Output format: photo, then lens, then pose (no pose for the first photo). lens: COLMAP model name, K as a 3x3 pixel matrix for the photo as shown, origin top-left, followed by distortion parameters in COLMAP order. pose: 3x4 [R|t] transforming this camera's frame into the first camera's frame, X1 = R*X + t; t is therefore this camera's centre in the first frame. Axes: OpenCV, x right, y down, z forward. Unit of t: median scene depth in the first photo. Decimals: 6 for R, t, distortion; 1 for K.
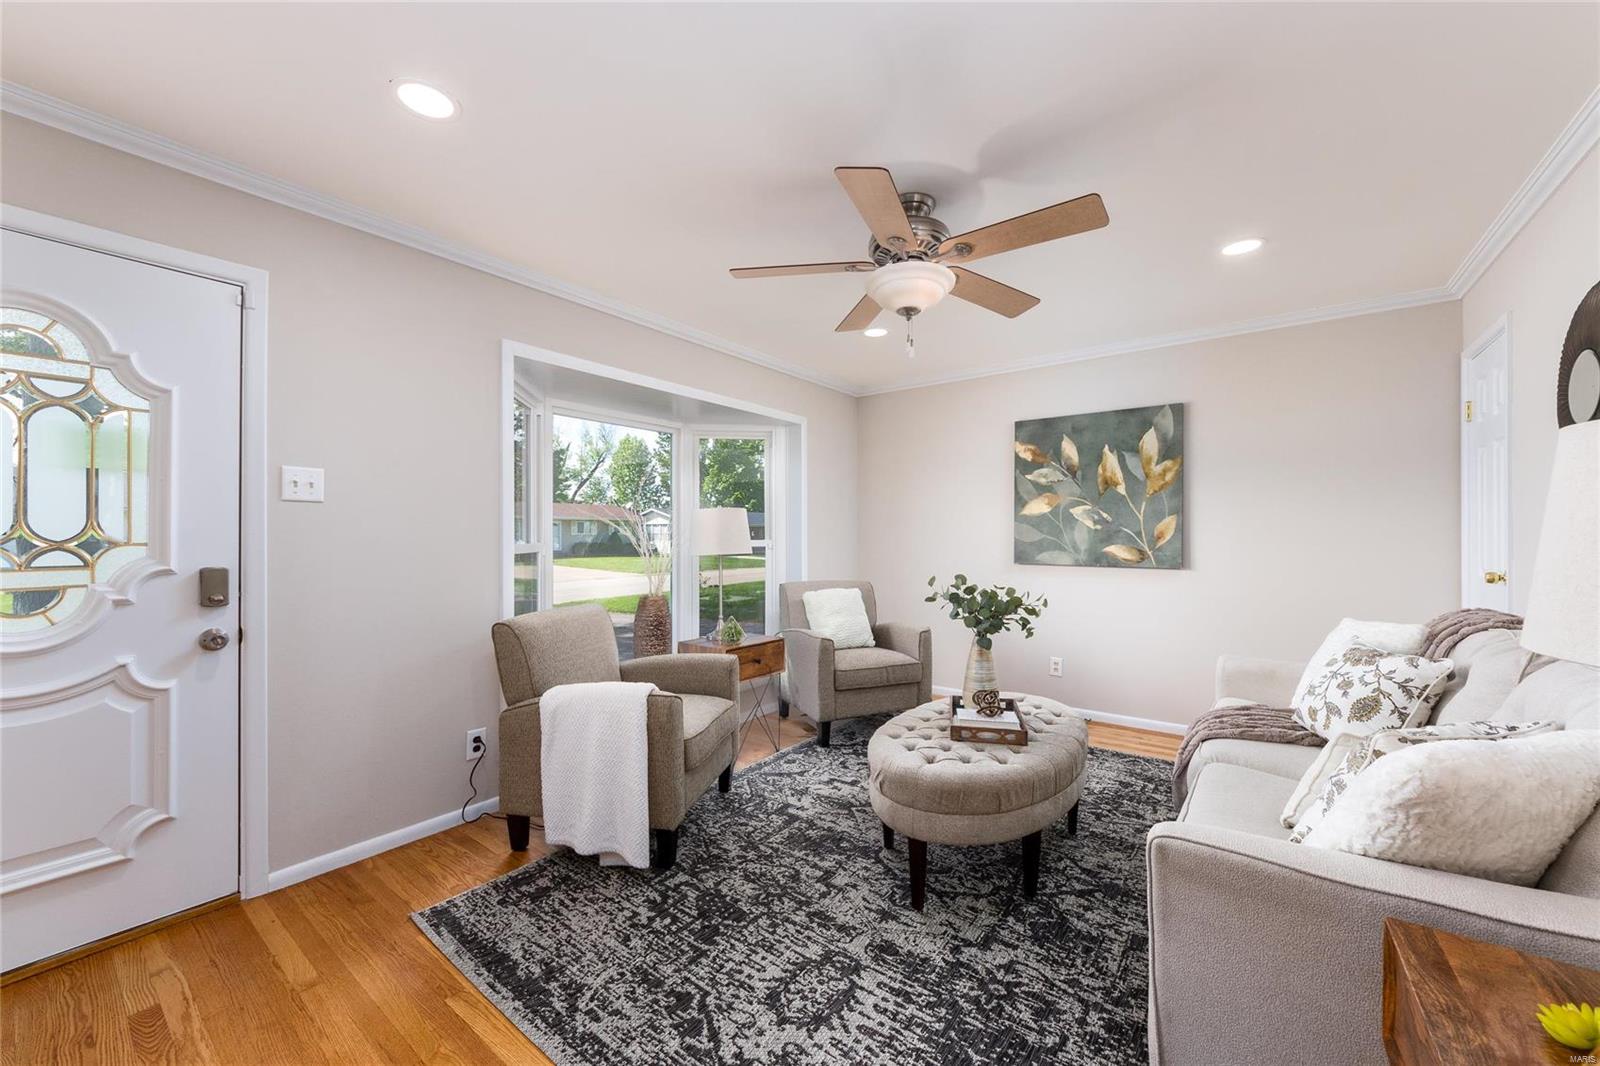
lens RADIAL K [[614.5, 0, 803.2], [0, 614.5, 535.3], [0, 0, 1]] dist [-0.003512, -0.000589]
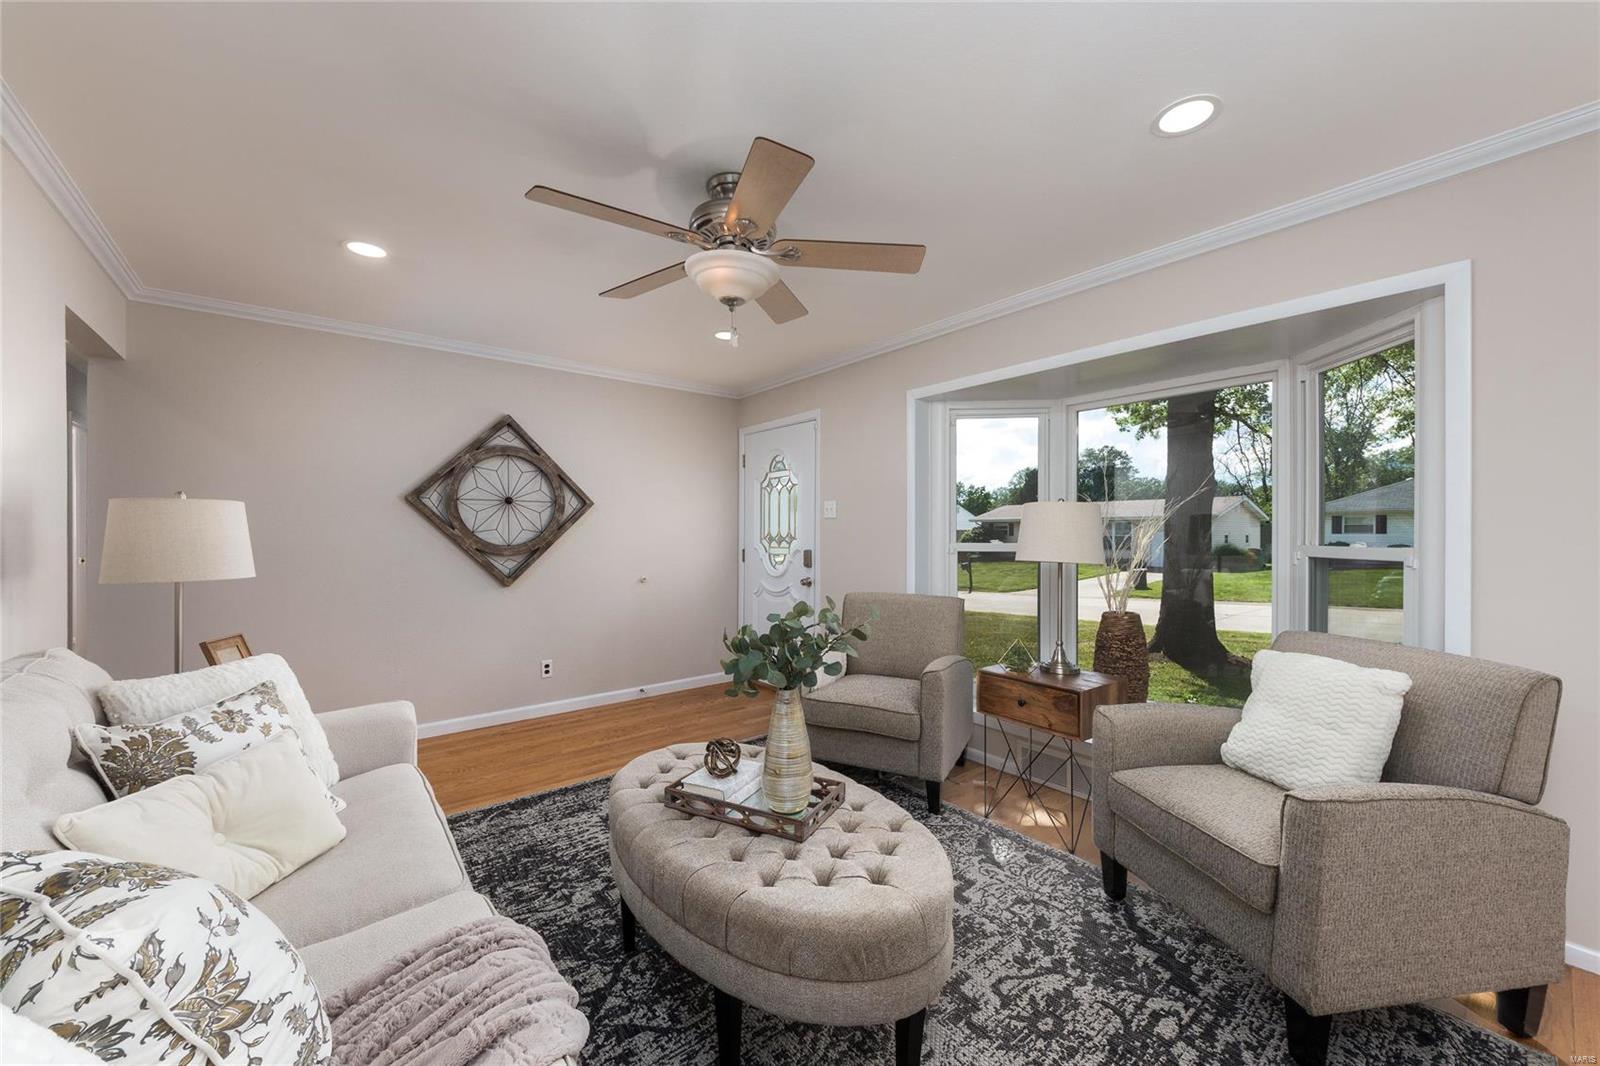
lens RADIAL K [[614.5, 0, 798.9], [0, 614.5, 536.8], [0, 0, 1]] dist [-0.003512, -0.000589]
pose [[-0.244746, 0.004139, -0.969578, 0.697311], [-0.004598, 0.999975, 0.005429, -0.003694], [0.969576, 0.005787, -0.244721, 0.872160]]
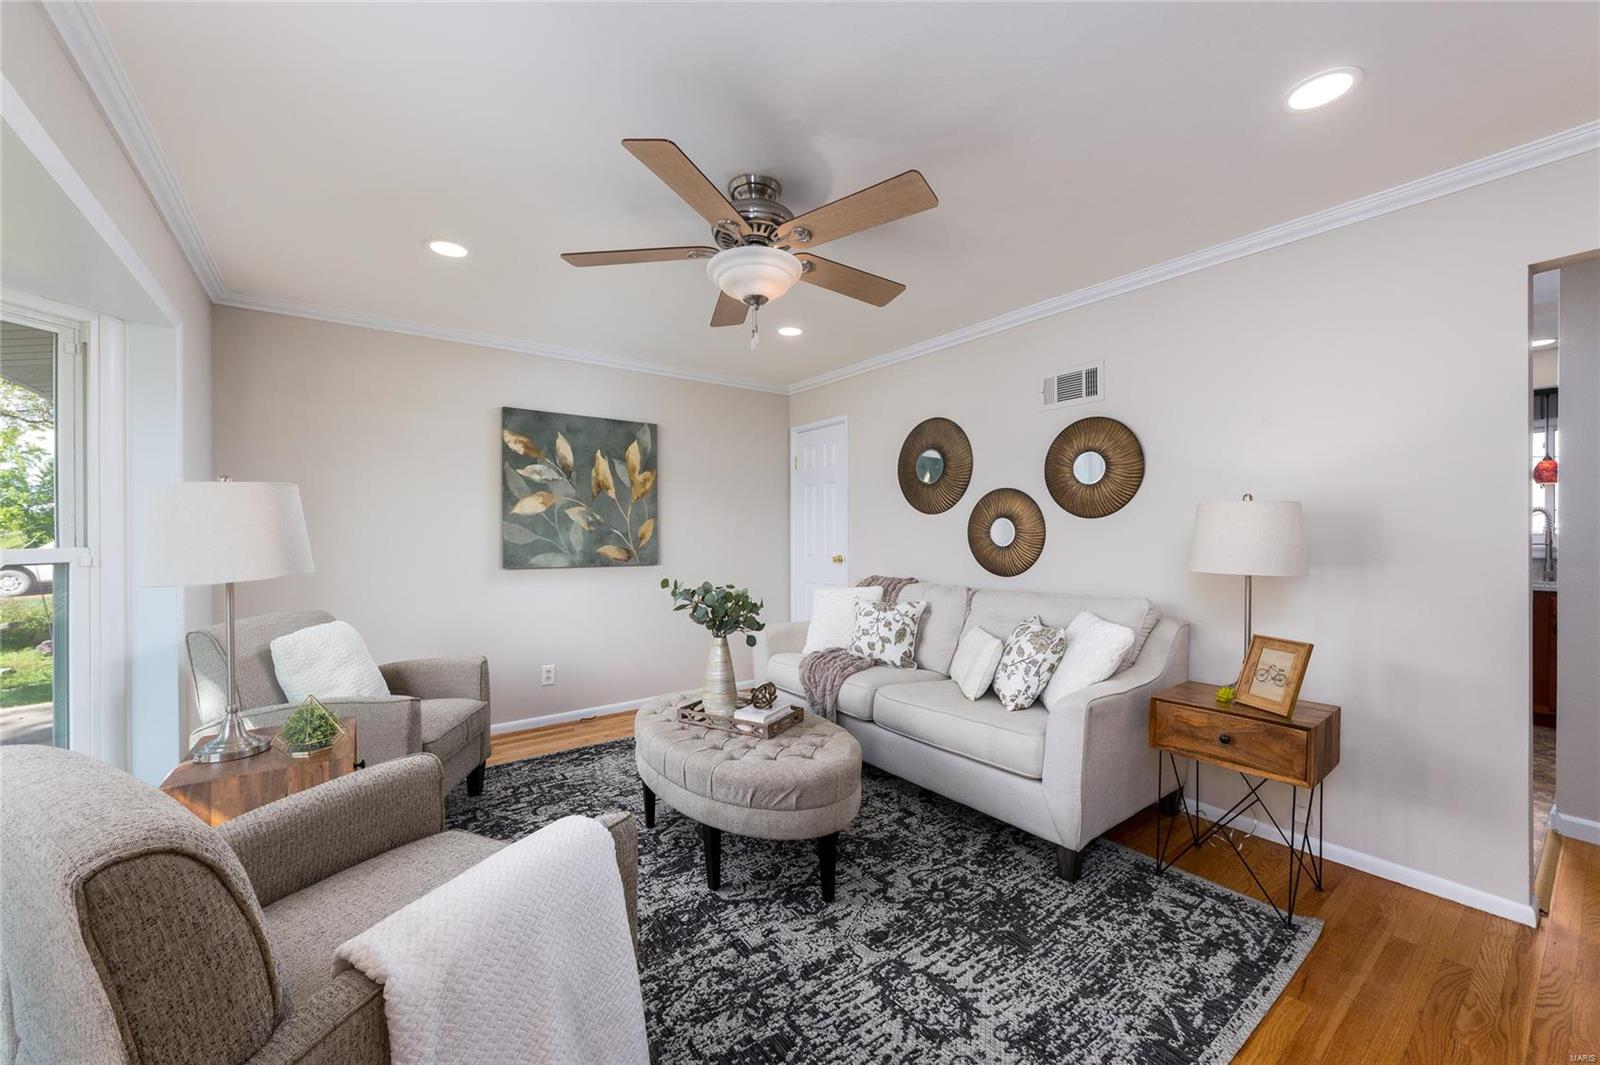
lens RADIAL K [[614.5, 0, 798.9], [0, 614.5, 528.5], [0, 0, 1]] dist [-0.003512, -0.000589]
pose [[0.284259, 0.011109, 0.958683, -0.474328], [0.001918, 0.999924, -0.012156, 0.000028], [-0.958746, 0.005295, 0.284216, 0.438641]]
